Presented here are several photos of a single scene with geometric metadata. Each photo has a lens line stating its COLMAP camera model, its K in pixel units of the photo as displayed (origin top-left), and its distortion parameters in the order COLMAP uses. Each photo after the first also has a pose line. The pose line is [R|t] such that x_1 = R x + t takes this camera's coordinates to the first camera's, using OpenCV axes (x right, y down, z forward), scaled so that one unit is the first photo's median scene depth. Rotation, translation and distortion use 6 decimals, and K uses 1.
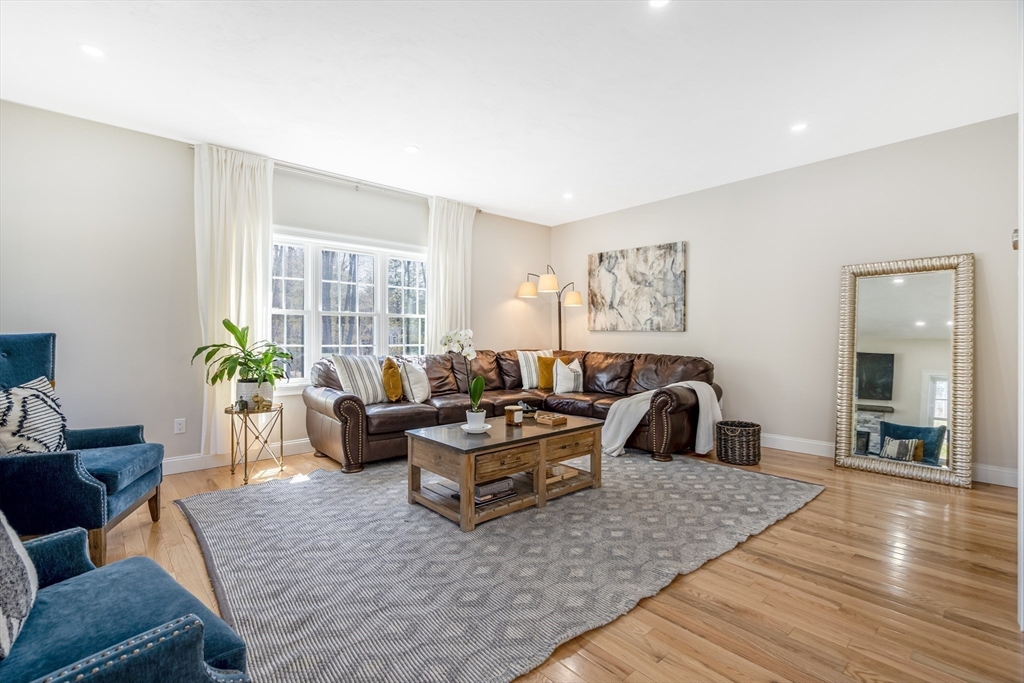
lens RADIAL K [[468.7, 0, 512.0], [0, 468.7, 341.5], [0, 0, 1]] dist [-0.002632, -0.000401]
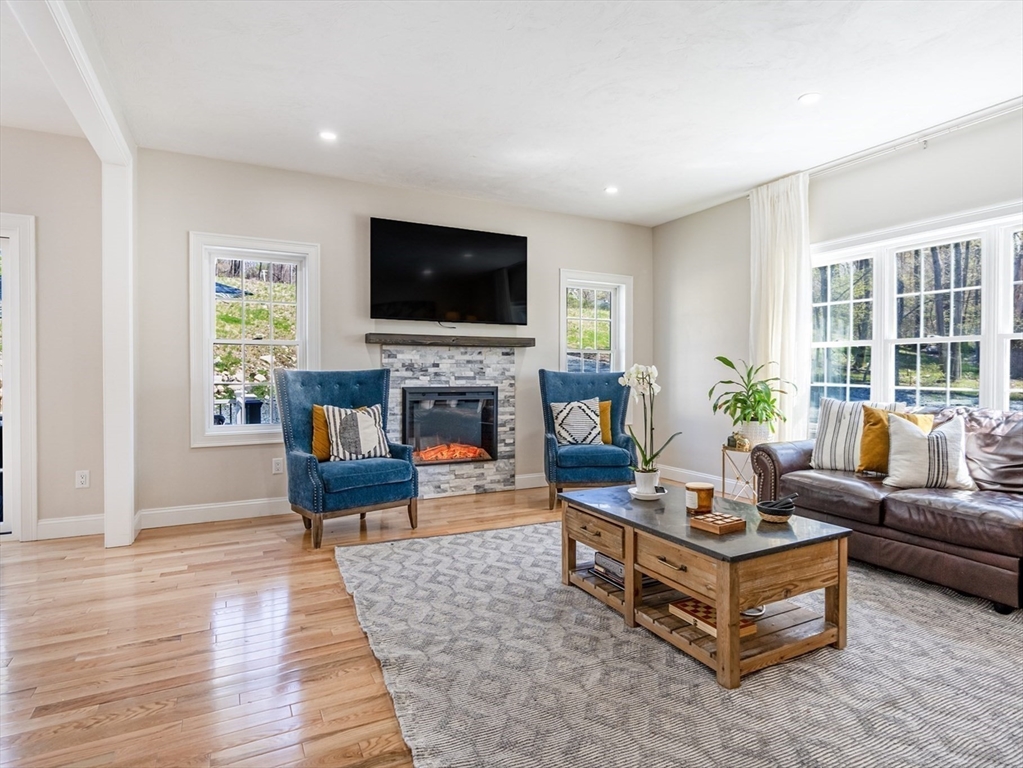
lens RADIAL K [[529.8, 0, 511.5], [0, 529.8, 384.0], [0, 0, 1]] dist [-0.001216, 0.000126]
pose [[-0.220711, 0.019863, -0.975137, 0.457534], [-0.015543, 0.999594, 0.023879, -0.005865], [0.975215, 0.020427, -0.220312, 0.542837]]
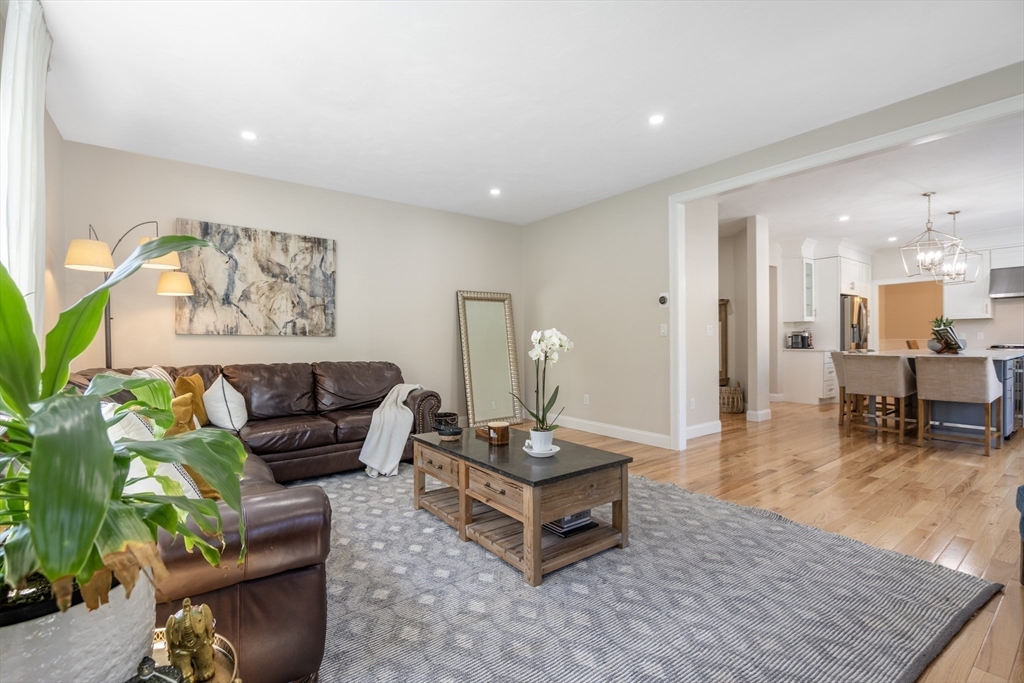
lens RADIAL K [[459.2, 0, 512.0], [0, 459.2, 341.5], [0, 0, 1]] dist [0.000490, 0.000088]
pose [[0.075512, -0.003205, 0.997140, -0.506767], [0.020168, 0.999795, 0.001687, -0.005582], [-0.996941, 0.019983, 0.075561, 0.562228]]
